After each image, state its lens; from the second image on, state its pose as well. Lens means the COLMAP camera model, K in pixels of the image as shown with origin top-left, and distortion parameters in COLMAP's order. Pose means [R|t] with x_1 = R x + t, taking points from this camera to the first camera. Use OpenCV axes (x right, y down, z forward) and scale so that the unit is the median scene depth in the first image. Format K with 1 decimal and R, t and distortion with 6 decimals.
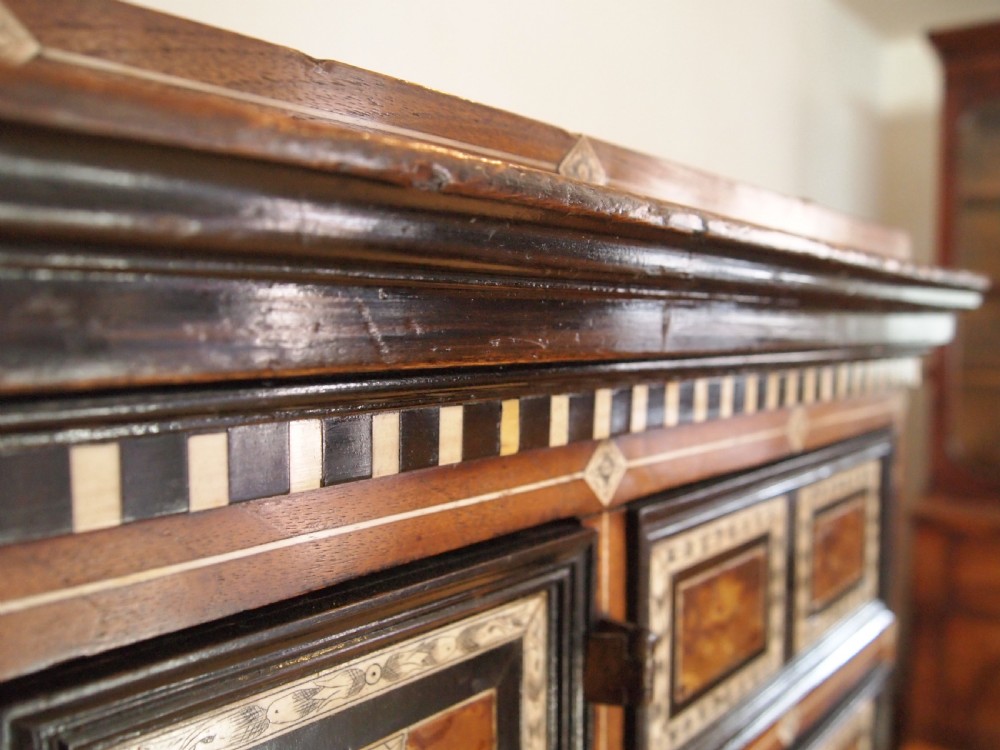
lens RADIAL K [[769.7, 0, 500.0], [0, 769.7, 375.0], [0, 0, 1]] dist [-0.050765, -0.003912]
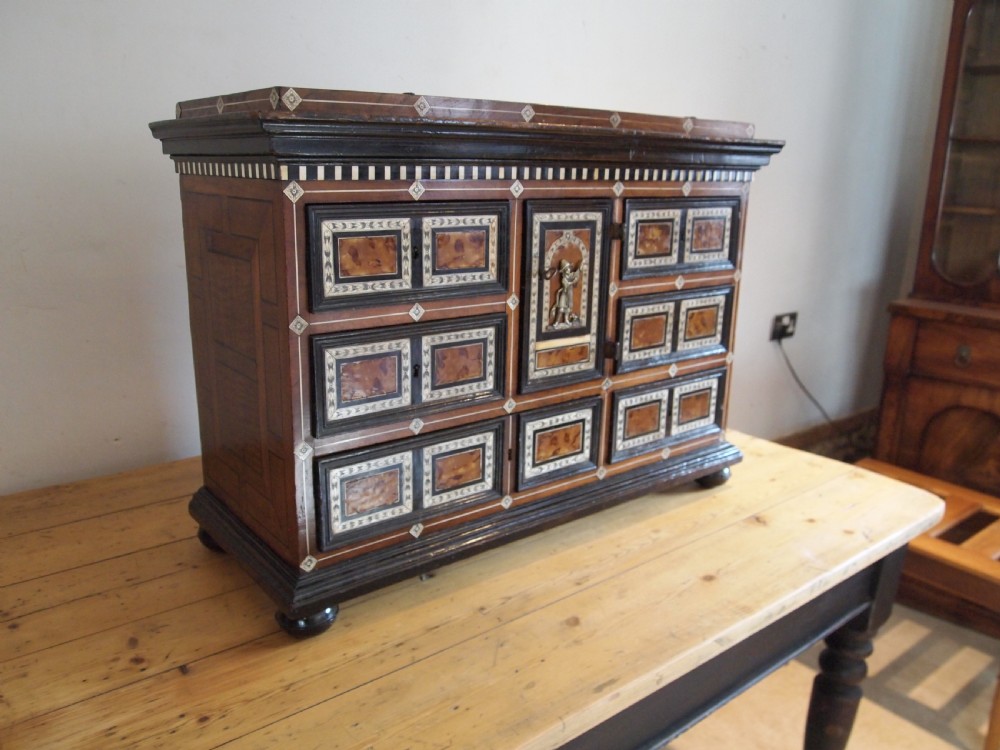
lens RADIAL K [[805.7, 0, 500.0], [0, 805.7, 375.0], [0, 0, 1]] dist [-0.043108, -0.002904]
pose [[0.991350, 0.055960, -0.118721, 0.077629], [-0.031352, 0.979332, 0.199814, 0.288635], [0.127448, -0.194363, 0.972615, -3.968319]]
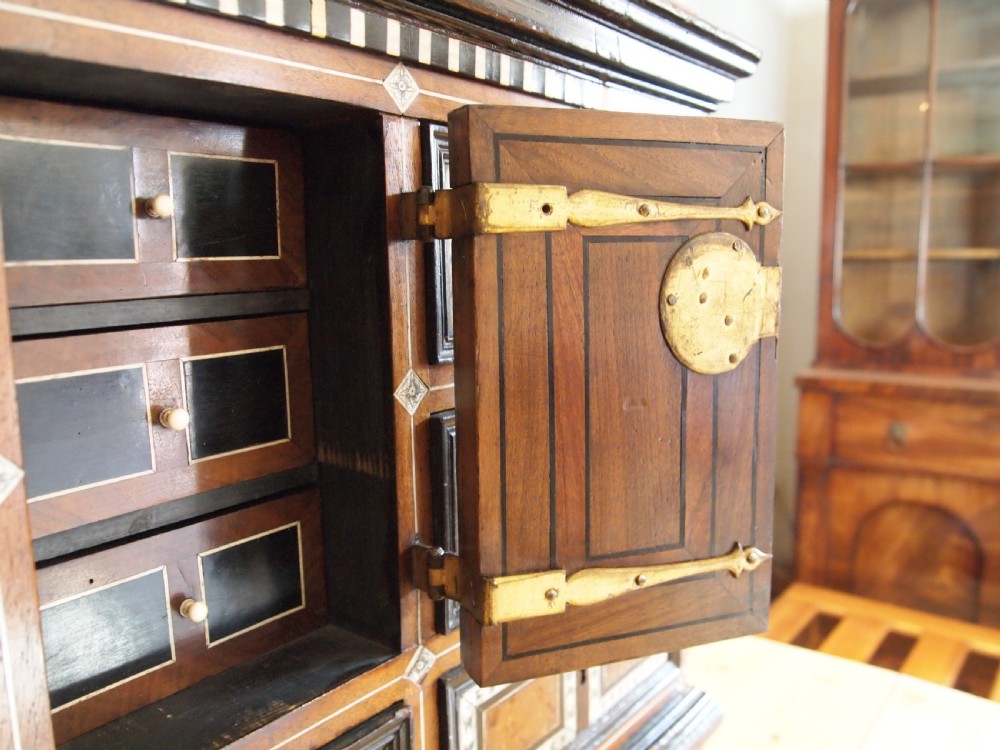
lens RADIAL K [[789.7, 0, 500.0], [0, 789.7, 375.0], [0, 0, 1]] dist [-0.044465, -0.007392]
pose [[0.996264, -0.025735, 0.082434, 0.197389], [0.018907, 0.996407, 0.082556, 0.576697], [-0.084262, -0.080689, 0.993171, -0.552415]]
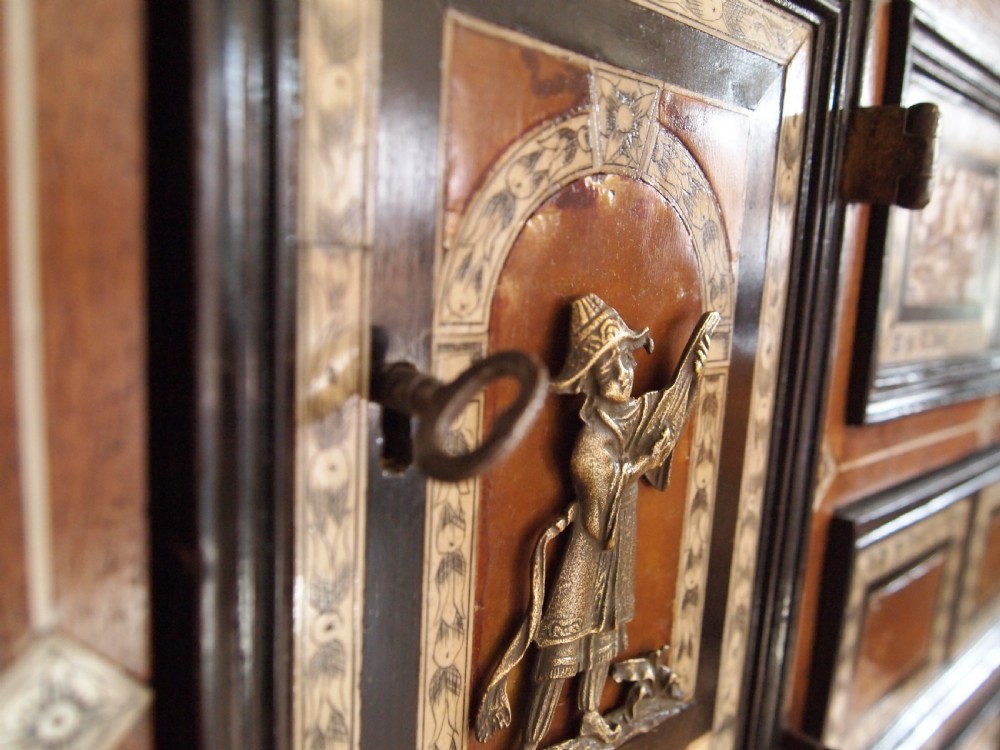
lens RADIAL K [[769.7, 0, 500.0], [0, 769.7, 375.0], [0, 0, 1]] dist [-0.050765, -0.003912]
pose [[0.994947, 0.069664, -0.072296, -0.170278], [-0.062426, 0.993230, 0.097963, 0.563390], [0.078631, -0.092955, 0.992561, 0.183683]]
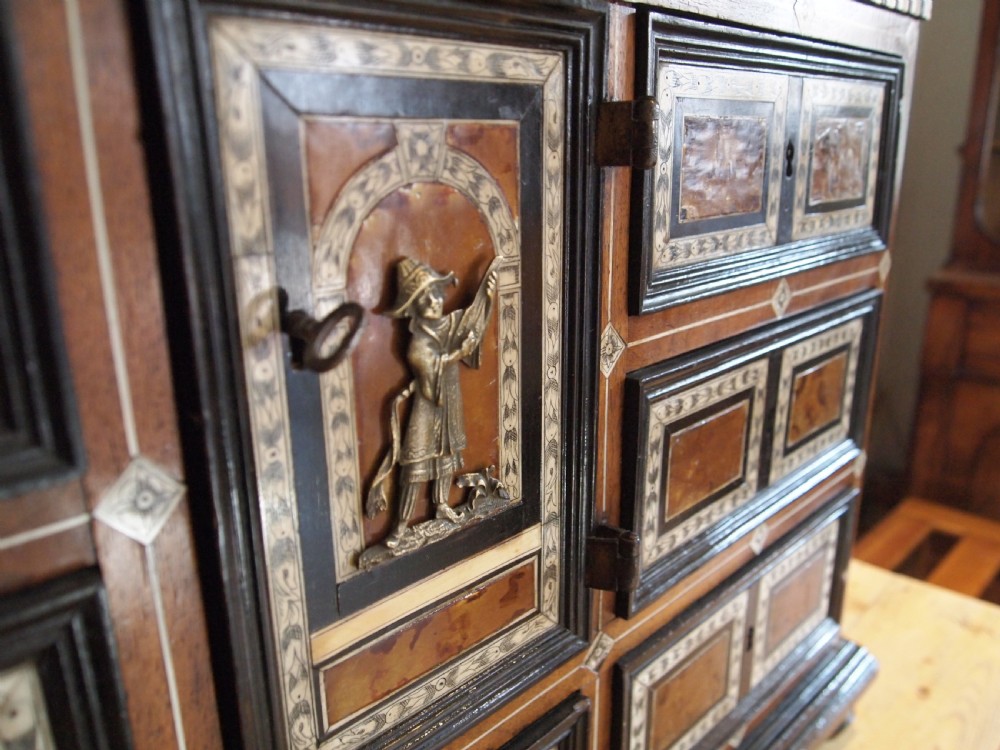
lens RADIAL K [[789.7, 0, 500.0], [0, 789.7, 375.0], [0, 0, 1]] dist [-0.044465, -0.007392]
pose [[0.999793, -0.003884, -0.019986, -0.012684], [0.008375, 0.973194, 0.229832, 0.470527], [0.018558, -0.229952, 0.973025, -0.244396]]
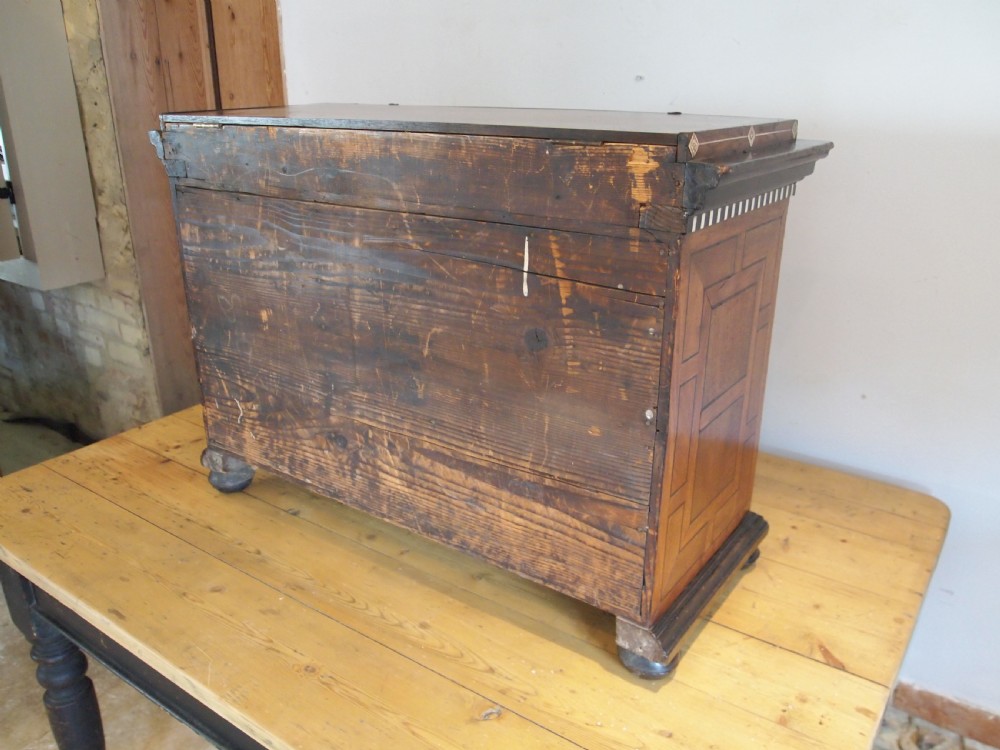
lens RADIAL K [[805.7, 0, 500.0], [0, 805.7, 375.0], [0, 0, 1]] dist [-0.043108, -0.002904]
pose [[0.140965, 0.351405, -0.925550, 4.281451], [-0.055123, 0.936221, 0.347061, -0.532556], [0.988479, 0.002095, 0.151345, 0.990783]]
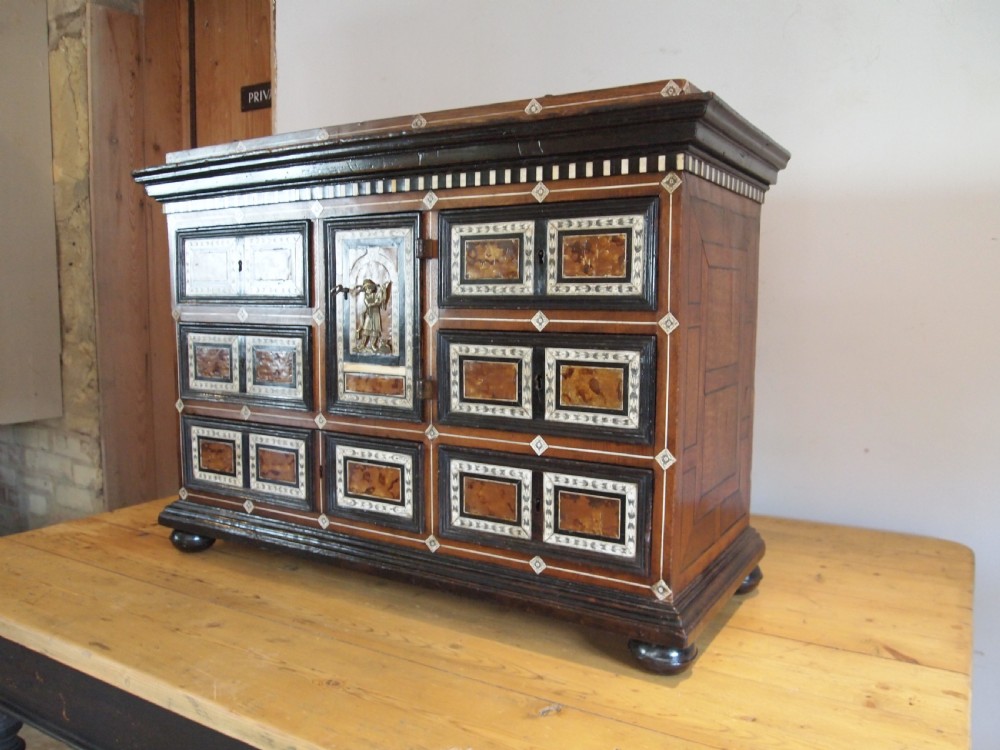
lens RADIAL K [[805.7, 0, 500.0], [0, 805.7, 375.0], [0, 0, 1]] dist [-0.043108, -0.002904]
pose [[0.216137, 0.098134, -0.971419, 4.379828], [-0.059337, 0.994417, 0.087255, 0.651696], [0.974558, 0.038782, 0.220753, 0.529006]]
